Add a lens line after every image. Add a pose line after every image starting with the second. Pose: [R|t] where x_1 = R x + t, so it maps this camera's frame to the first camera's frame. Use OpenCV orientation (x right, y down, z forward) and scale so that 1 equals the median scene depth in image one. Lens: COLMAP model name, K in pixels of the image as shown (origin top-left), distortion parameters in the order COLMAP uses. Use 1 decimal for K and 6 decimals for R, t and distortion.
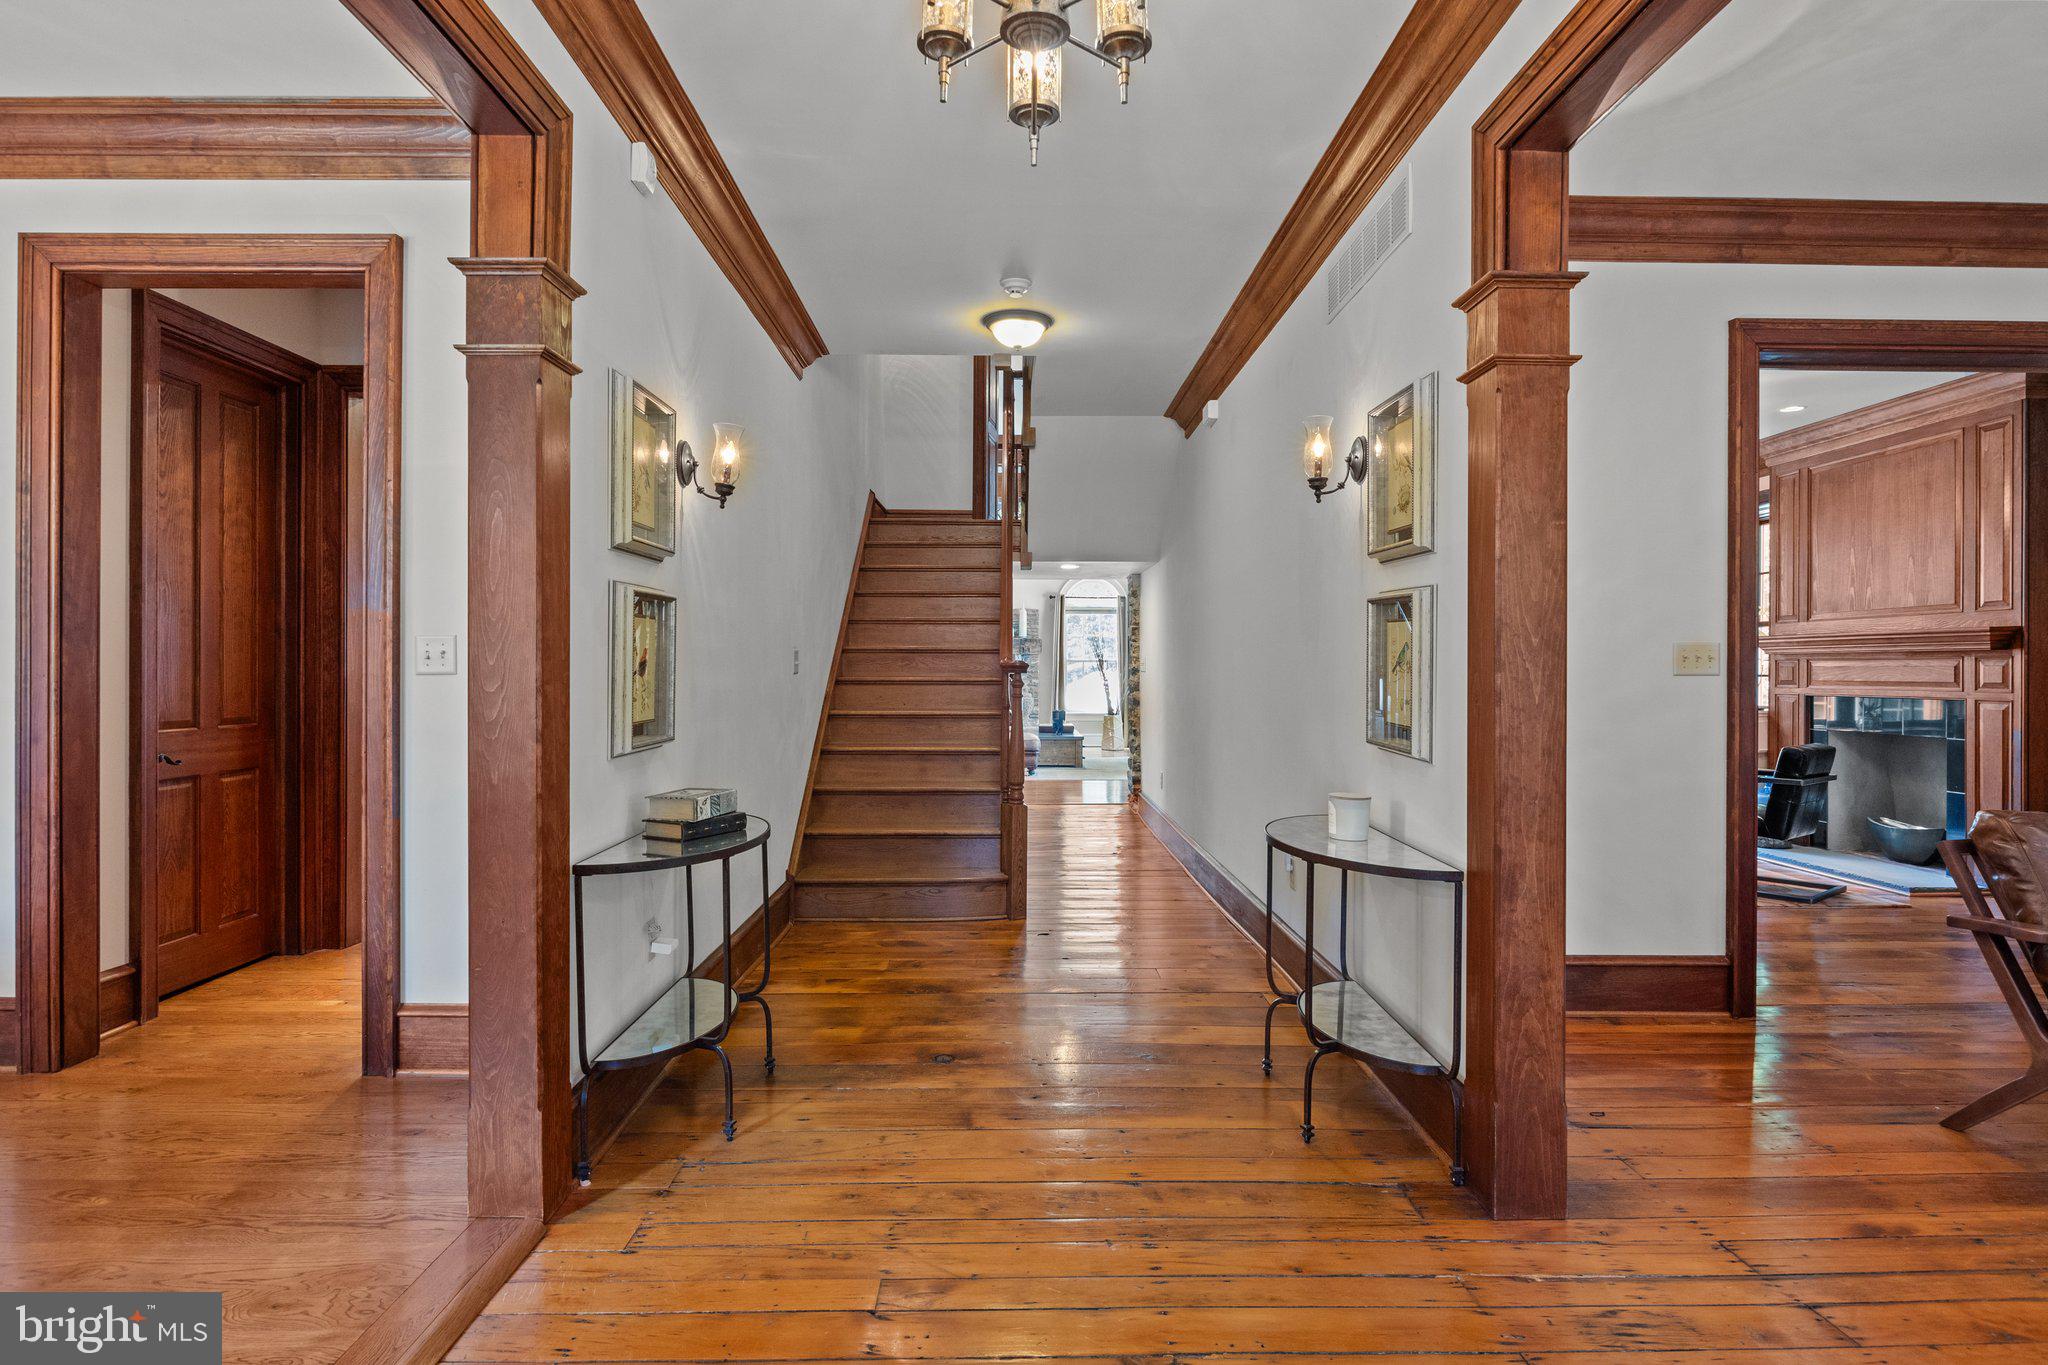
lens RADIAL K [[1105.6, 0, 1030.1], [0, 1105.6, 663.4], [0, 0, 1]] dist [-0.003022, 0.000291]
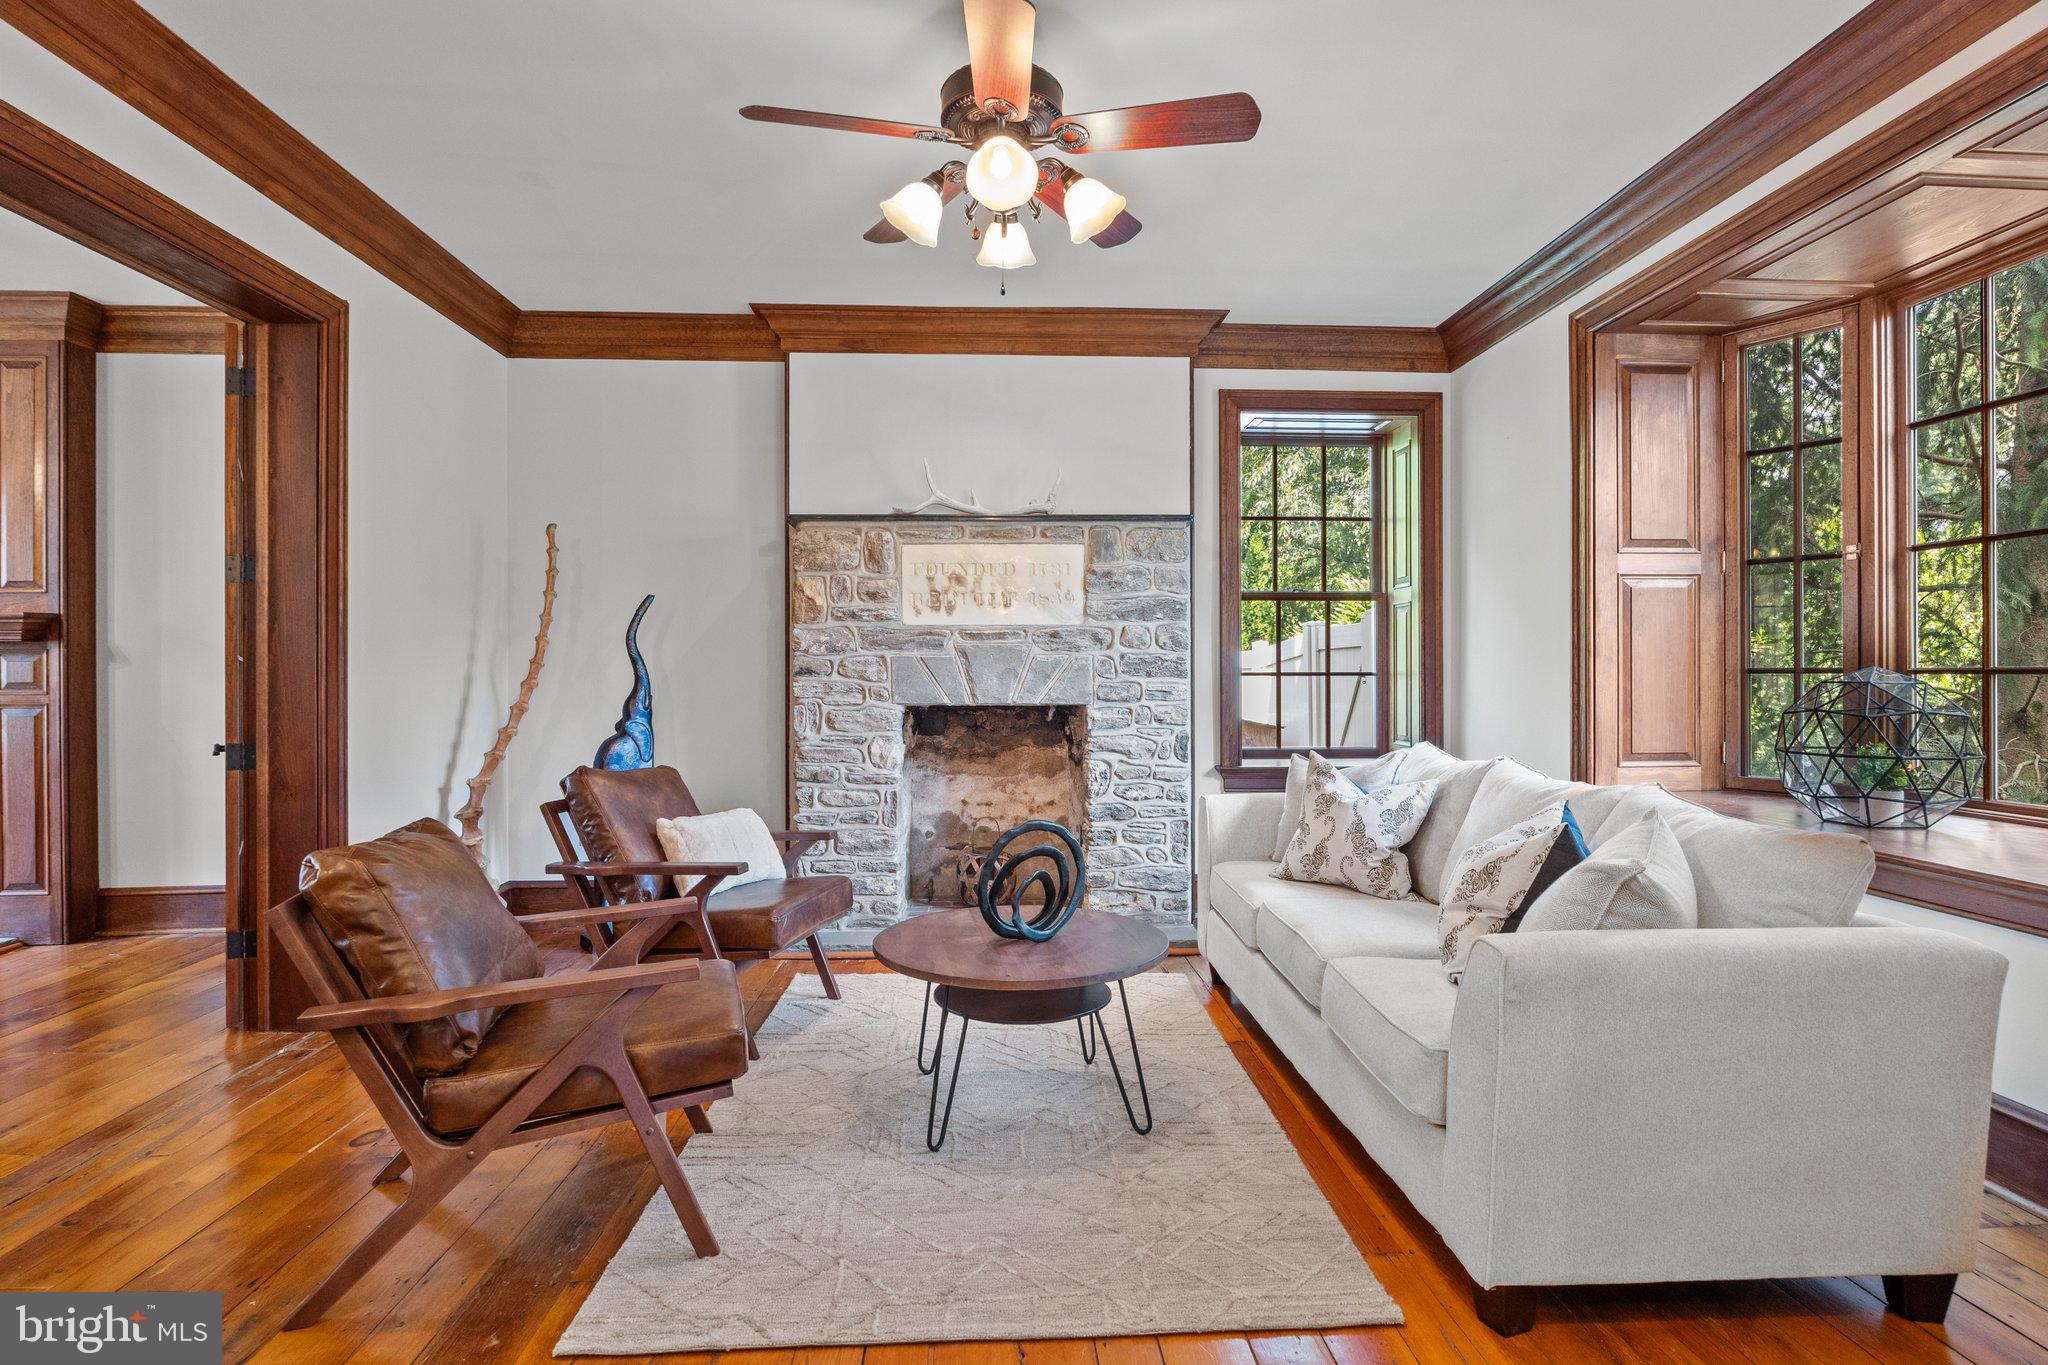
lens RADIAL K [[1059.5, 0, 1024.0], [0, 1059.5, 682.5], [0, 0, 1]] dist [-0.003853, -0.000995]
pose [[-0.019711, -0.006371, 0.999785, 0.091688], [-0.004937, 0.999968, 0.006275, 0.009251], [-0.999794, -0.004812, -0.019742, 0.291510]]
